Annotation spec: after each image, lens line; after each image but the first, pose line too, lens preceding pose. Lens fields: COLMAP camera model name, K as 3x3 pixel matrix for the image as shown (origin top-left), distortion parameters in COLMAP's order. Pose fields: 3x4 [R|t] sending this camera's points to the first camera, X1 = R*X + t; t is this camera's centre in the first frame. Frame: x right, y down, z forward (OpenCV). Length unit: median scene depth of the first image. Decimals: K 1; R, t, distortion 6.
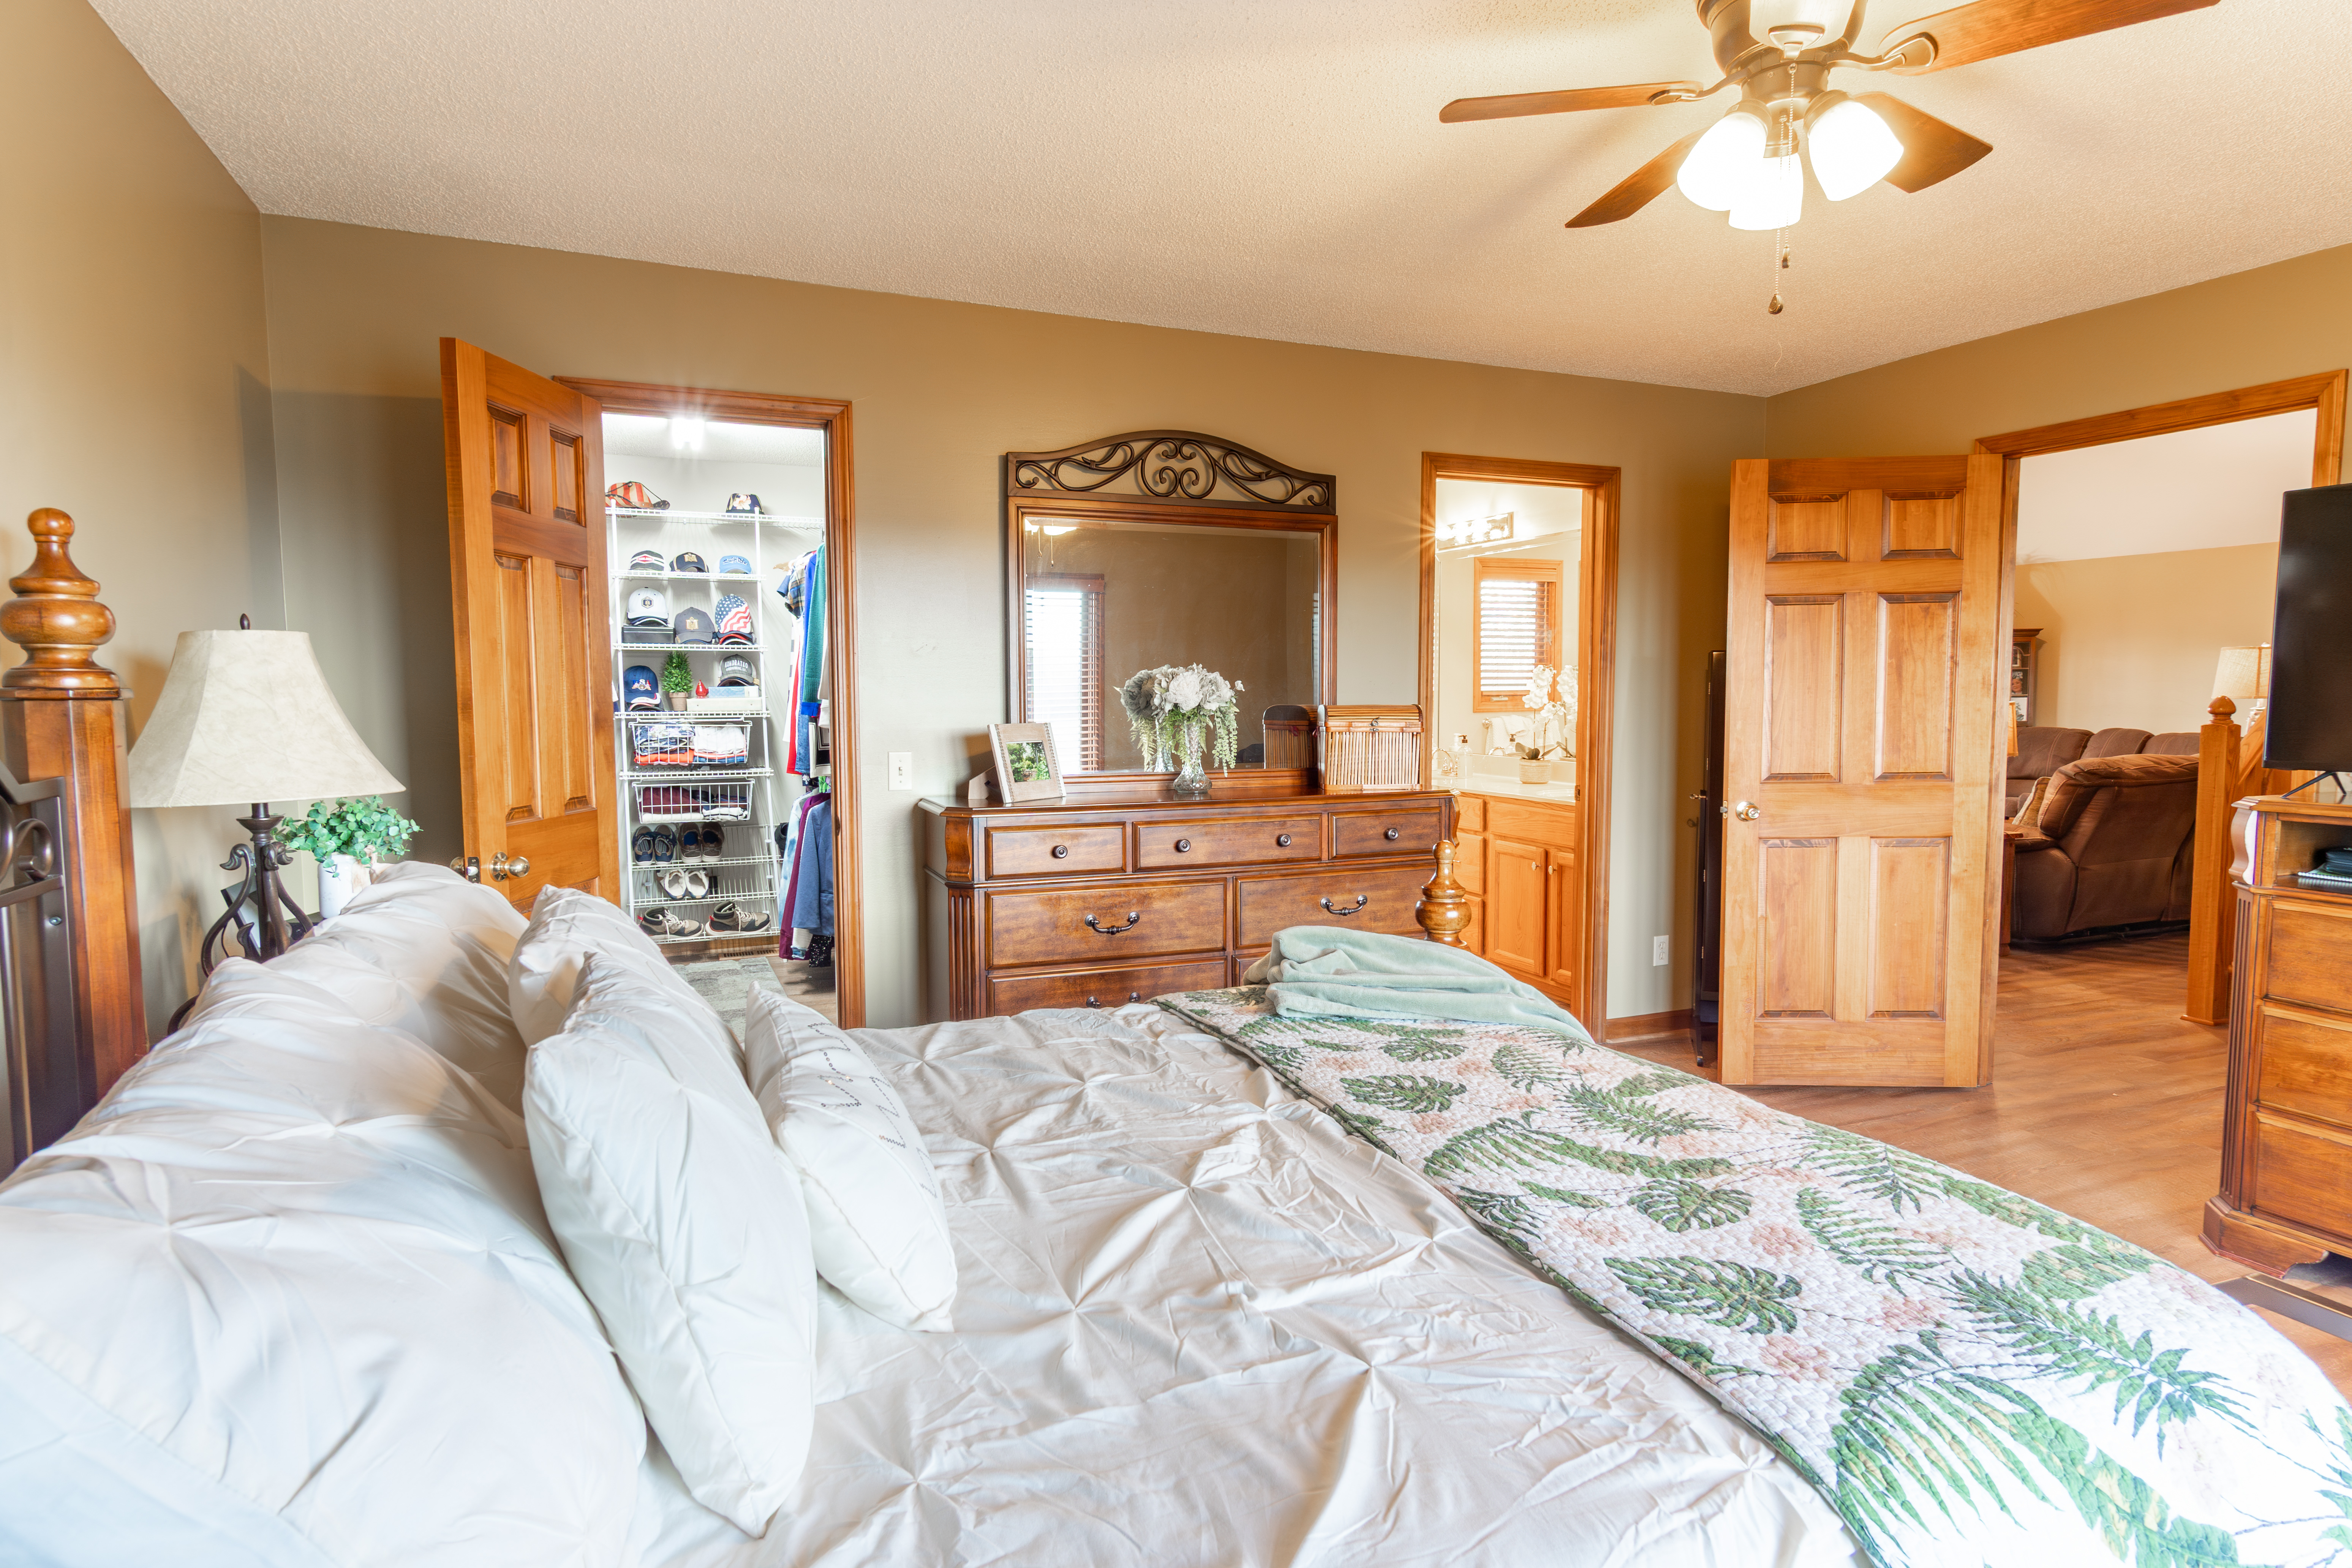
lens RADIAL K [[1253.7, 0, 1174.2], [0, 1253.7, 782.9], [0, 0, 1]] dist [0.003899, 0.003442]
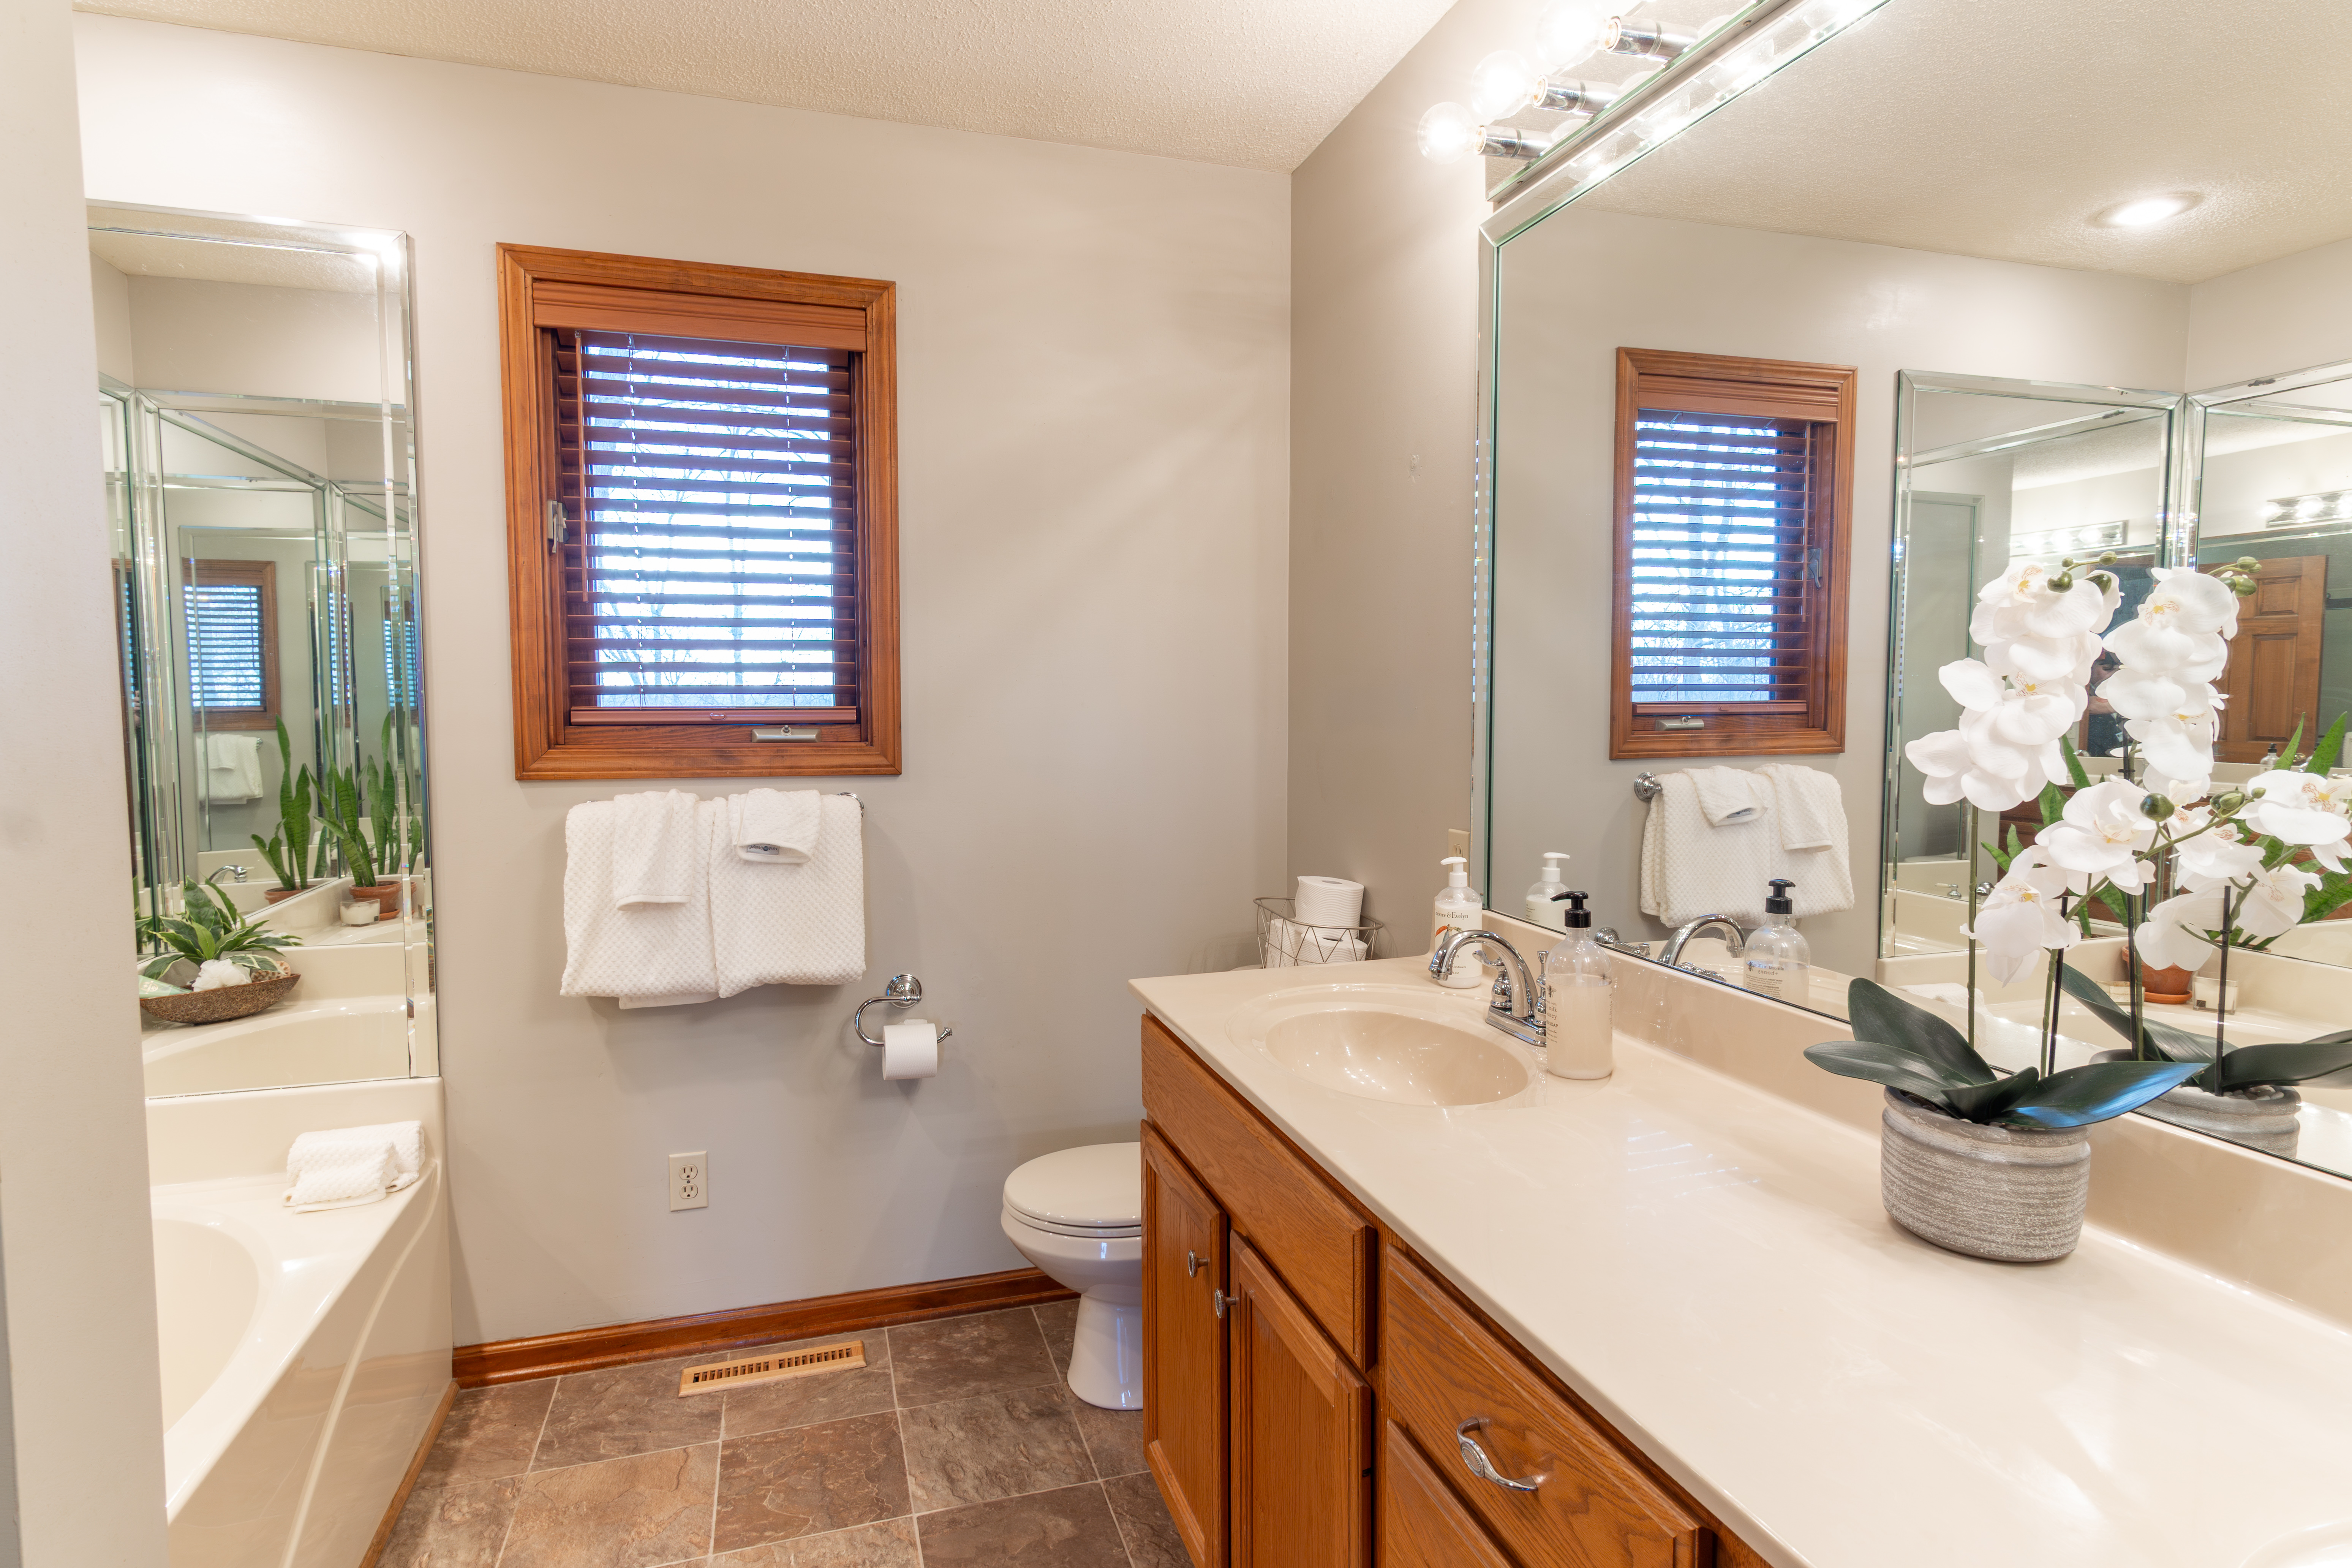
lens RADIAL K [[1253.7, 0, 1168.4], [0, 1253.7, 784.0], [0, 0, 1]] dist [0.003899, 0.003442]
pose [[0.994759, 0.009341, -0.101820, 0.398114], [-0.010114, 0.999924, -0.007078, -0.127793], [0.101746, 0.008071, 0.994778, 1.687706]]
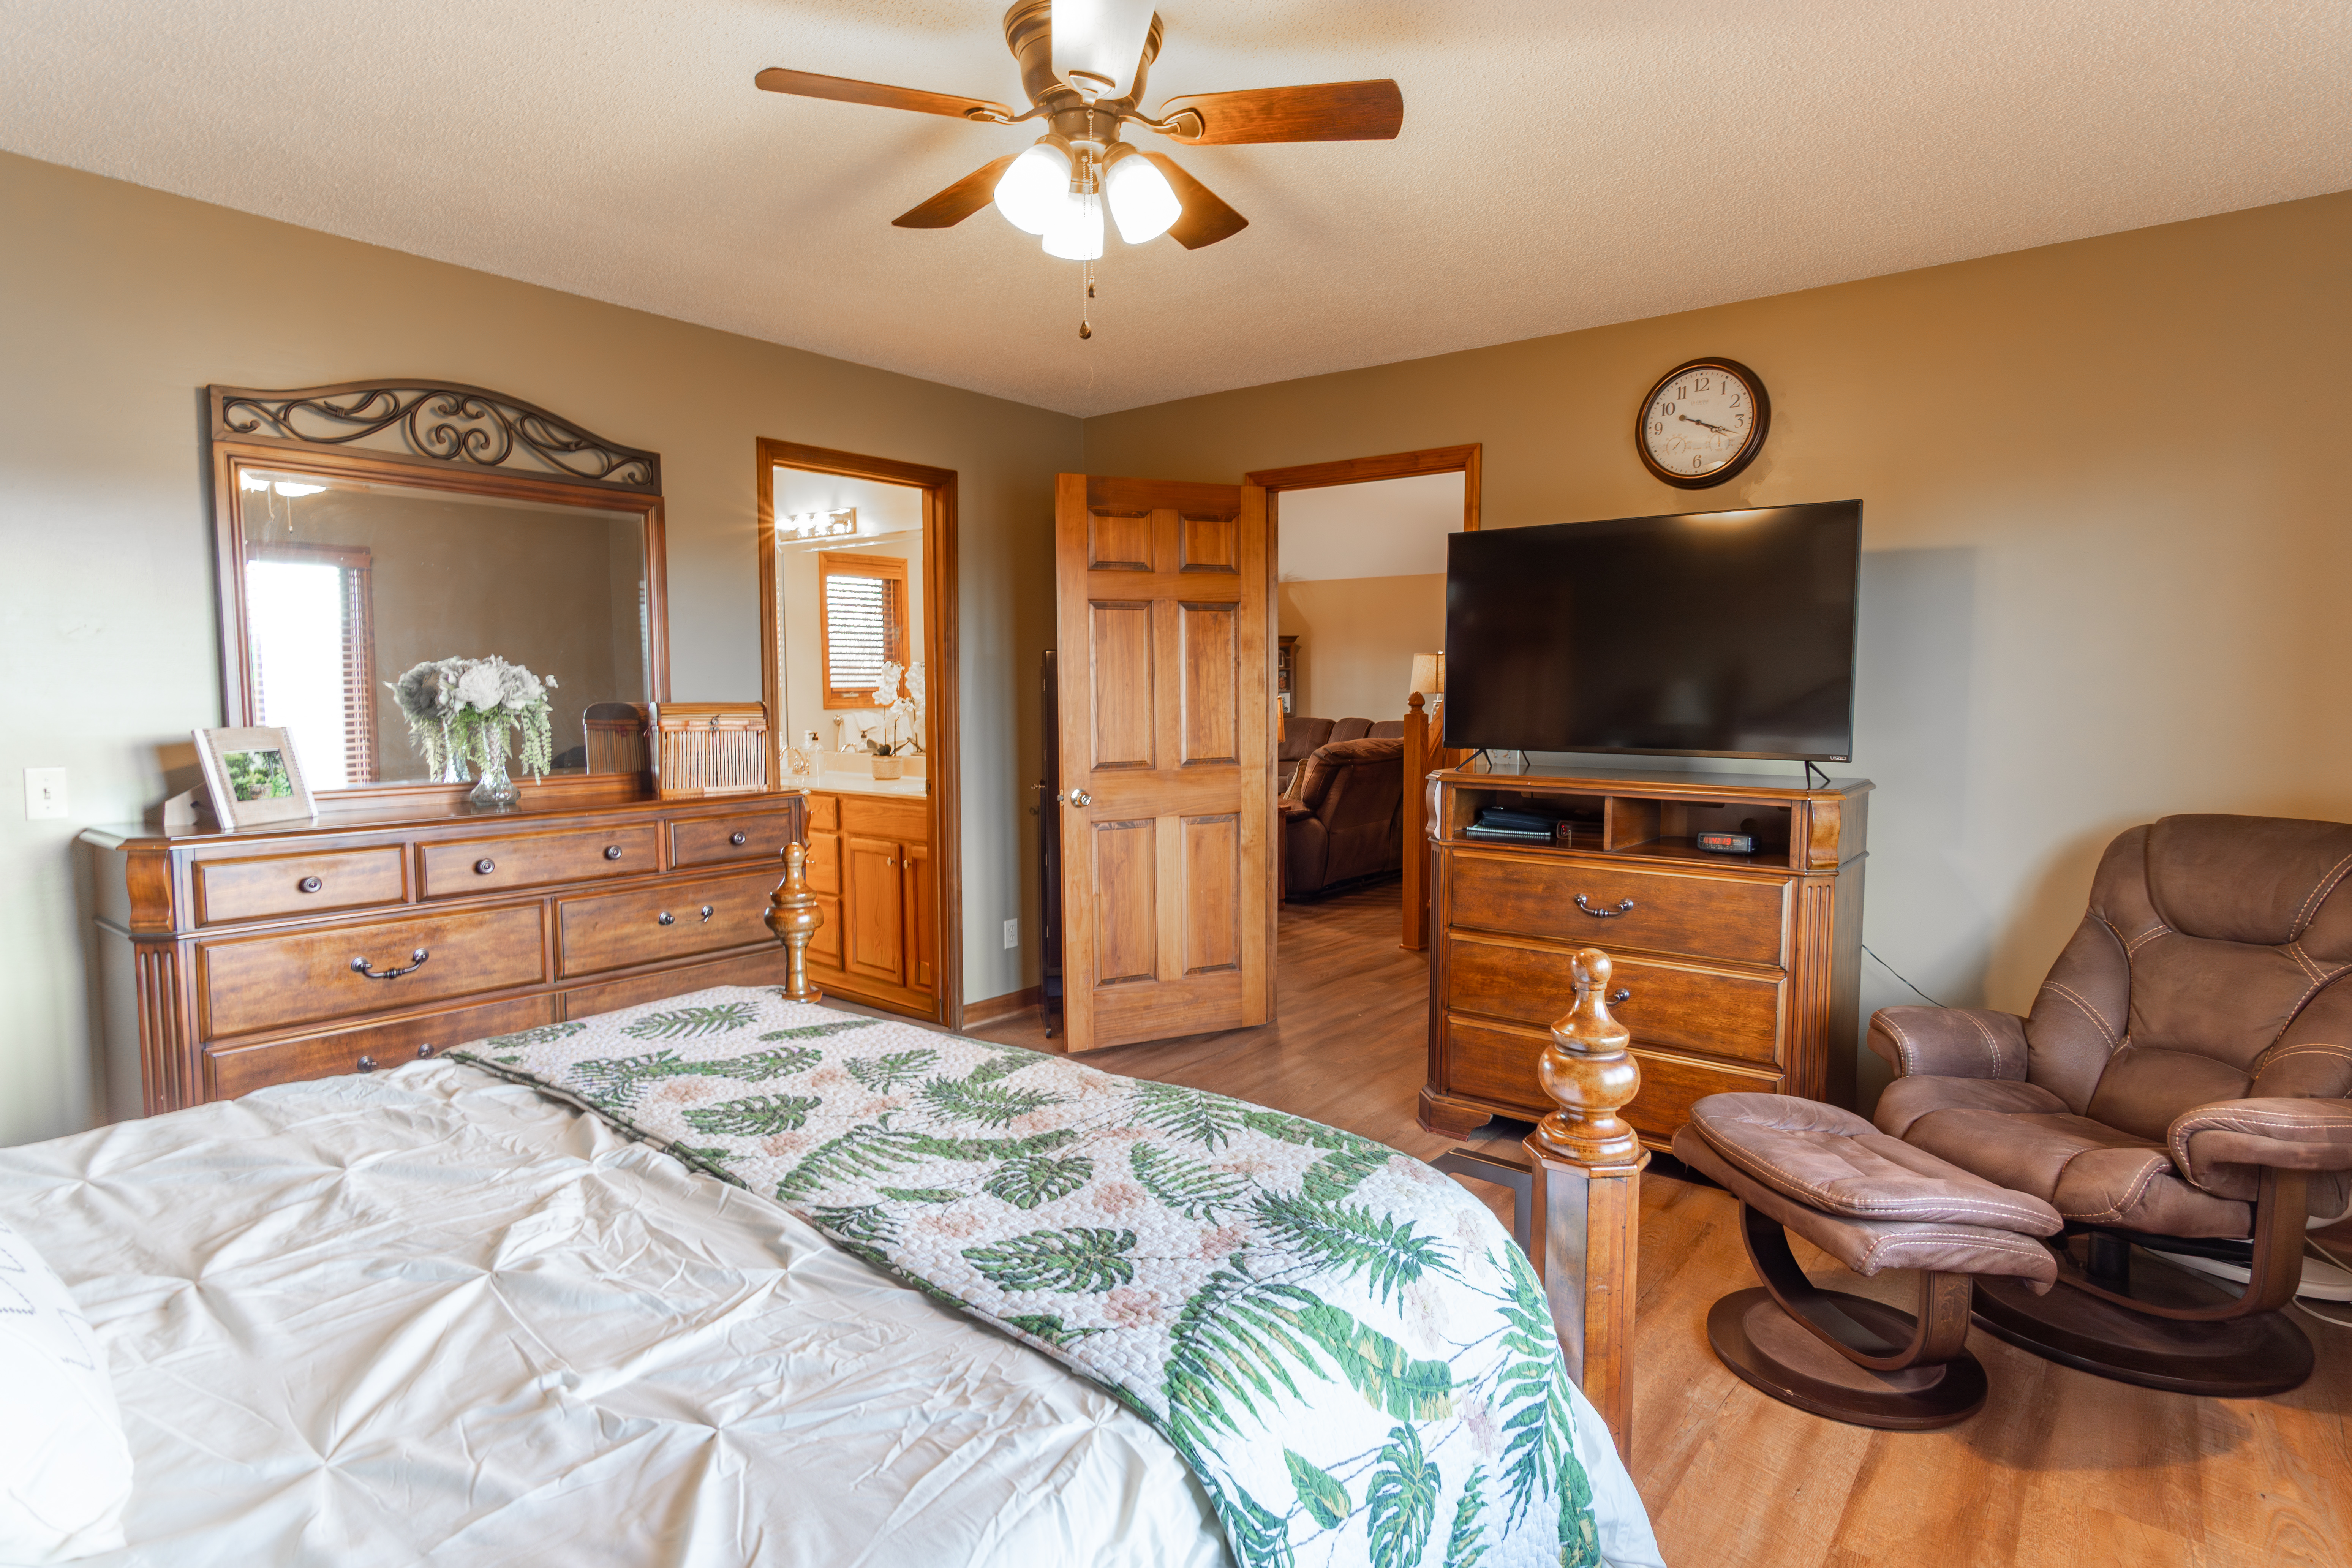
lens RADIAL K [[1253.7, 0, 1183.2], [0, 1253.7, 781.3], [0, 0, 1]] dist [0.003899, 0.003442]
pose [[0.872503, -0.036414, 0.487250, 0.009335], [0.035626, 0.999306, 0.010888, -0.001002], [-0.487308, 0.007859, 0.873195, 0.014070]]
